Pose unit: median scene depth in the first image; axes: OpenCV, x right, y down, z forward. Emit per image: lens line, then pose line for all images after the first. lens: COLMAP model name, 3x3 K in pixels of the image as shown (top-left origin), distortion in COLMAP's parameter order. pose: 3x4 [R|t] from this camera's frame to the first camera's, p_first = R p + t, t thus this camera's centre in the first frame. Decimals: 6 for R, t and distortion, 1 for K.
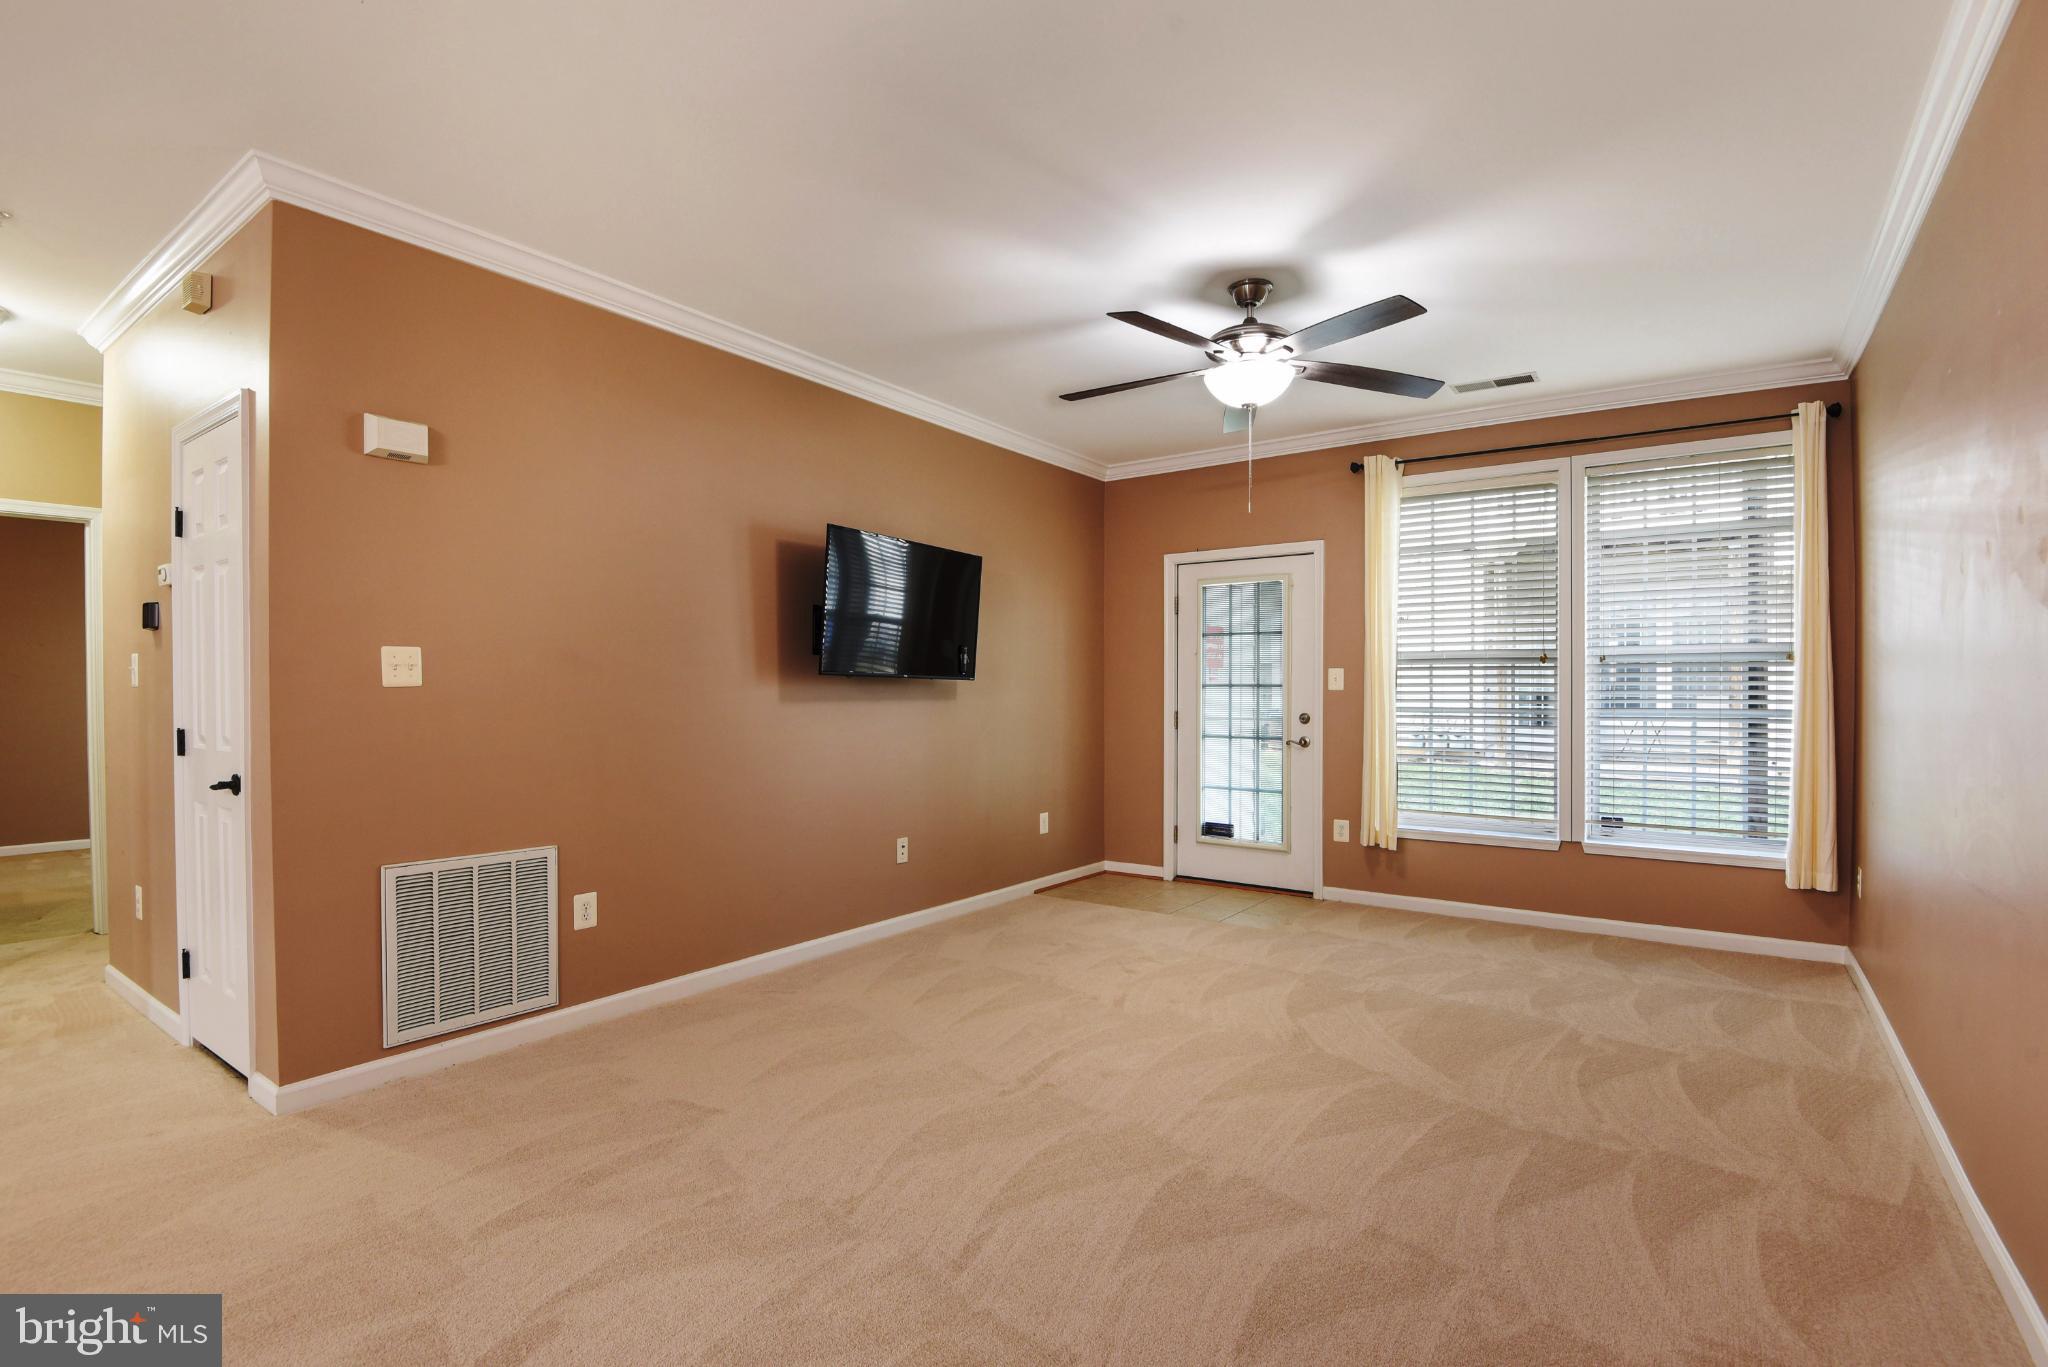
lens RADIAL K [[1037.4, 0, 1024.0], [0, 1037.4, 683.5], [0, 0, 1]] dist [-0.011222, -0.000381]
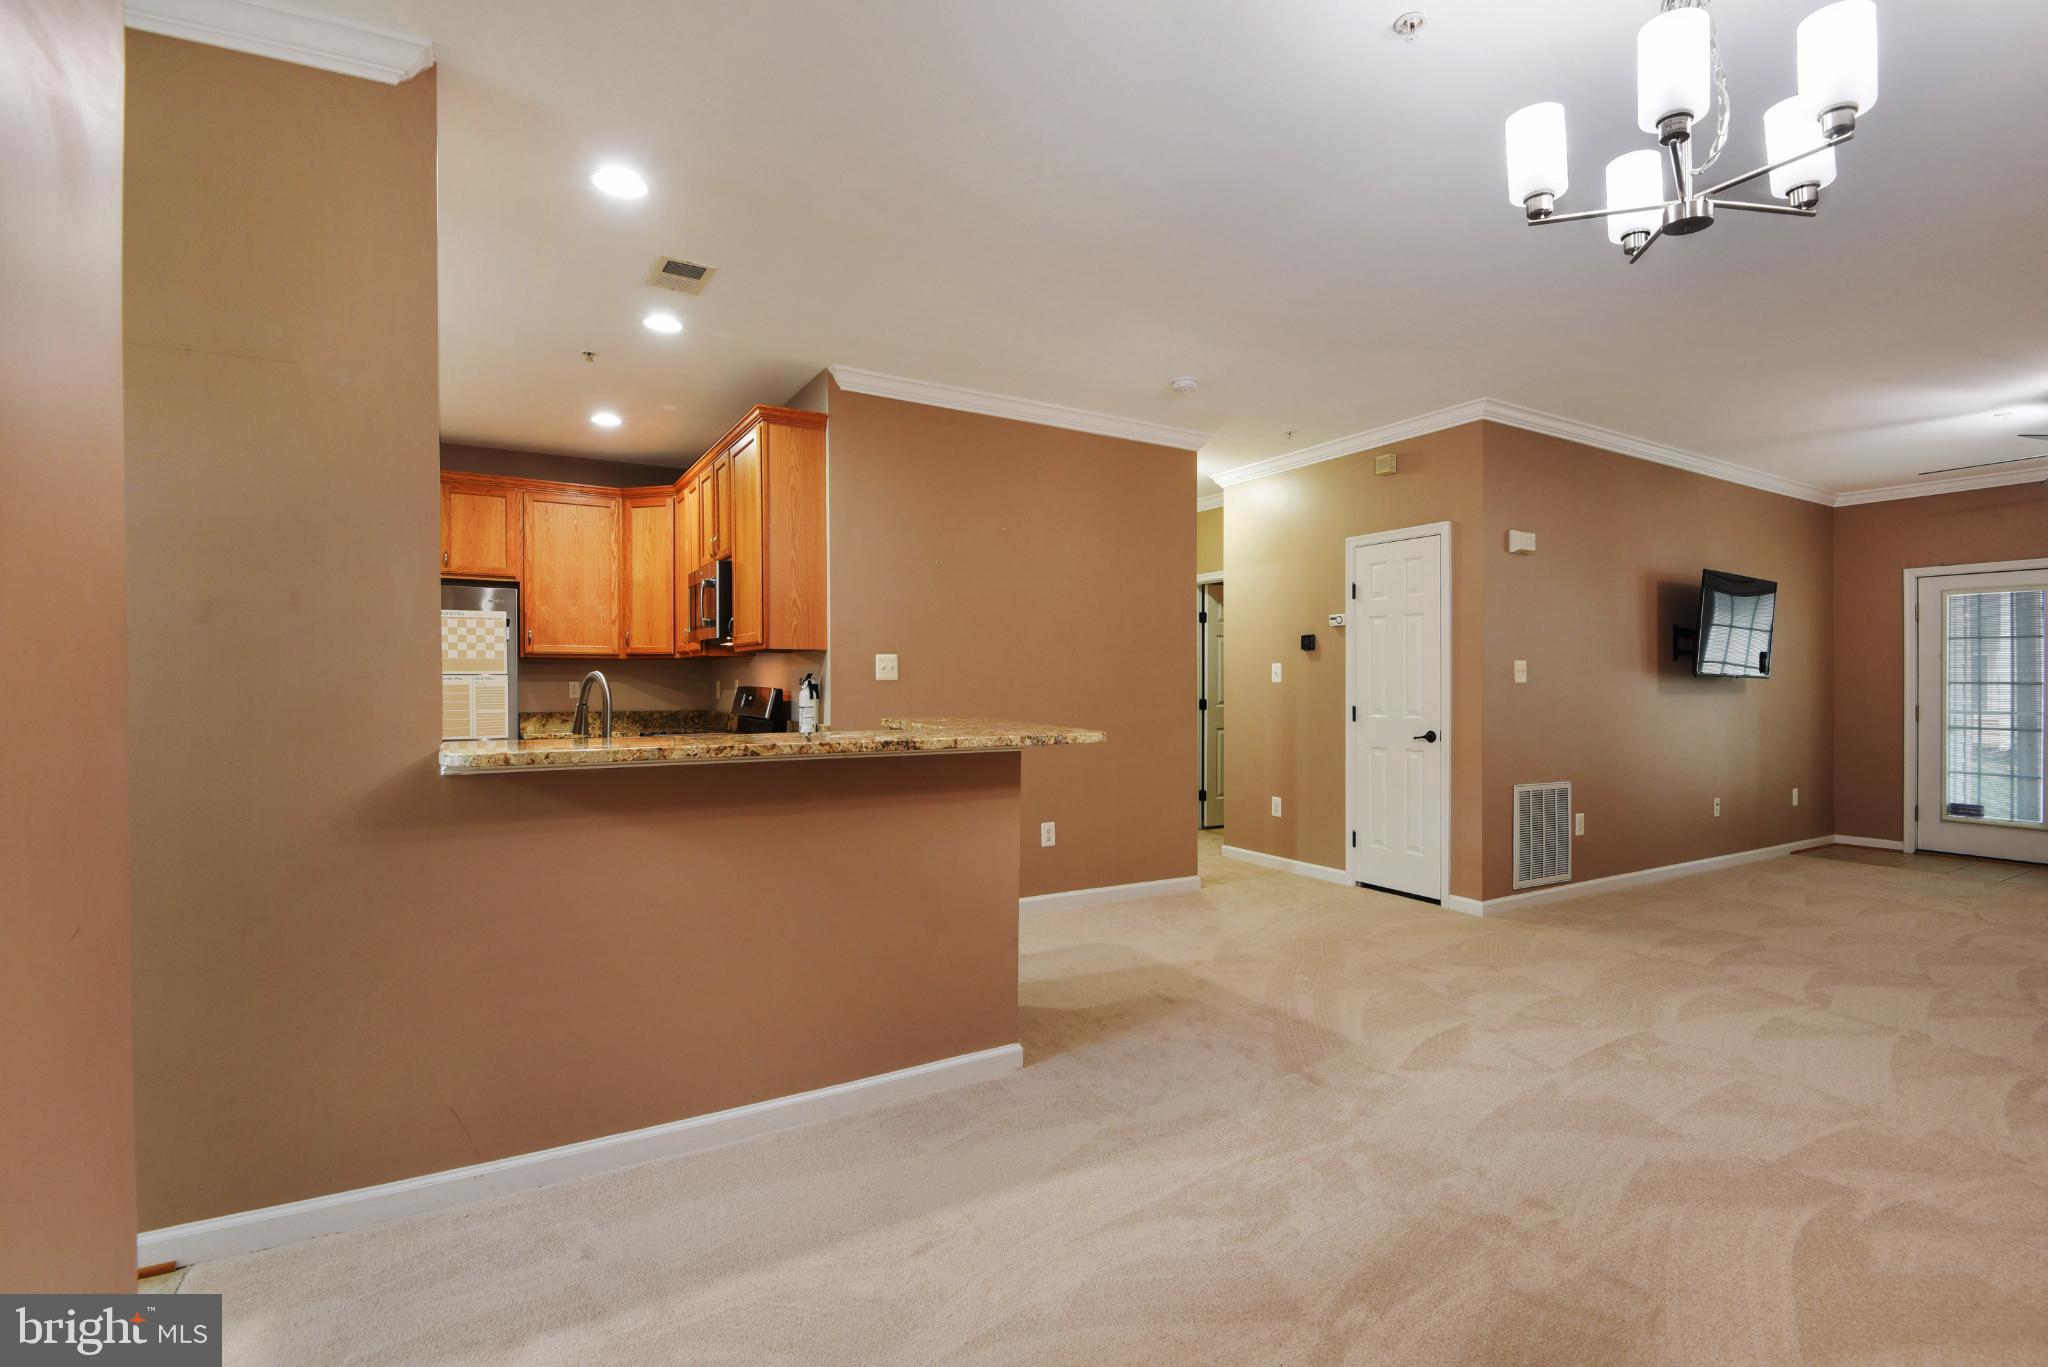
lens RADIAL K [[992.6, 0, 1061.0], [0, 992.6, 667.6], [0, 0, 1]] dist [0.019086, -0.037651]
pose [[0.914380, -0.002429, -0.404850, -0.382303], [-0.001824, 0.999947, -0.010119, -0.002928], [0.404853, 0.009991, 0.914327, -0.516471]]
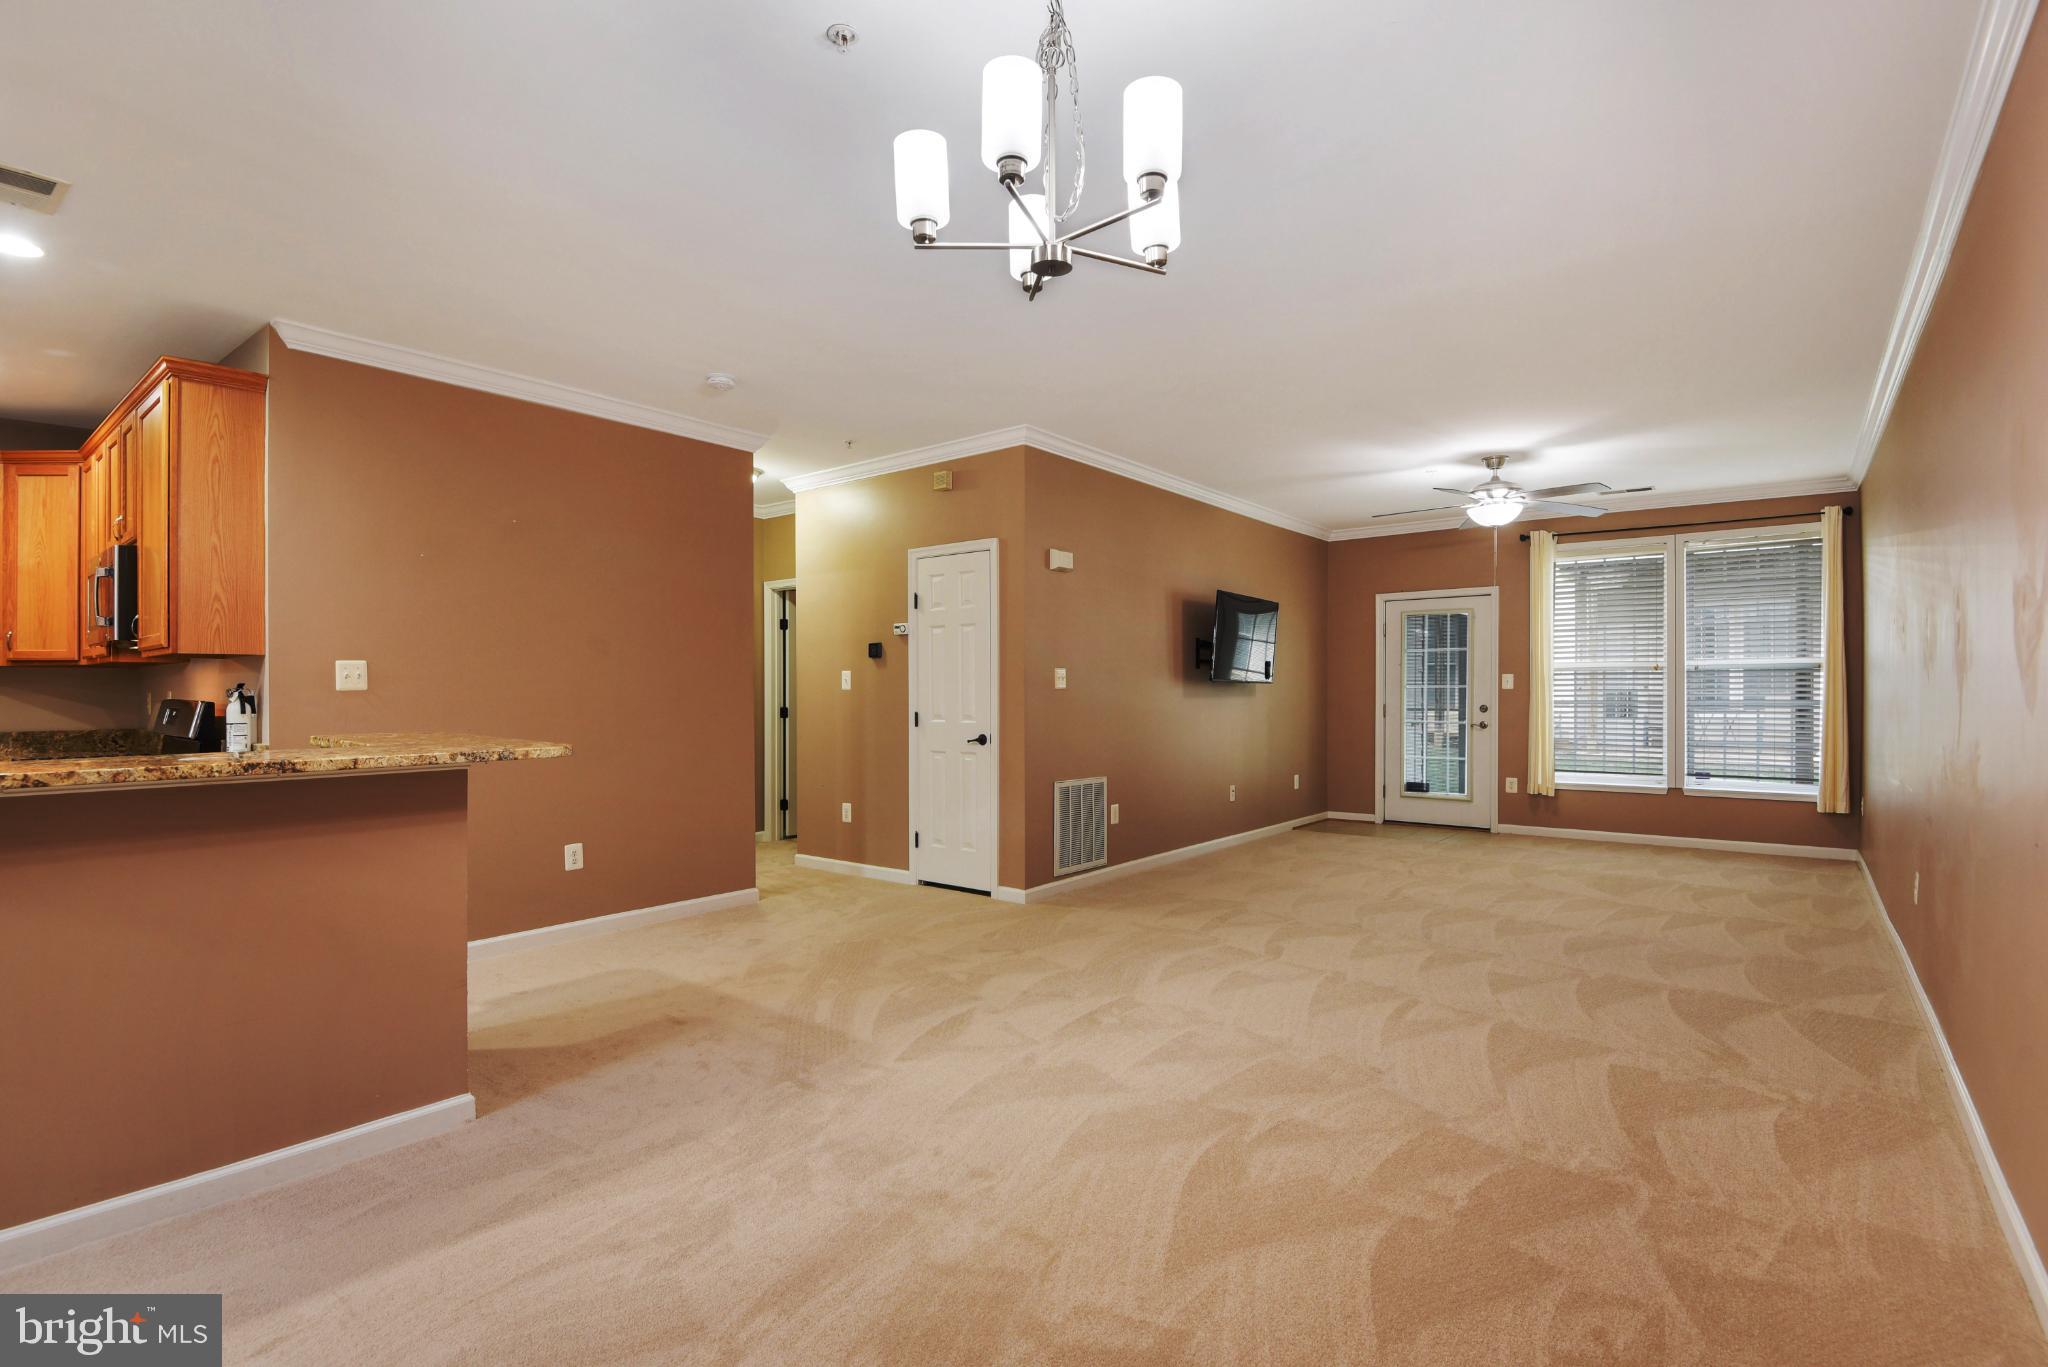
lens RADIAL K [[972.5, 0, 1071.2], [0, 972.5, 689.0], [0, 0, 1]] dist [-0.001979, -0.017402]
pose [[0.998748, -0.004176, -0.049841, -0.297773], [0.004388, 0.999982, 0.004132, -0.002305], [0.049822, -0.004345, 0.998749, -0.483574]]
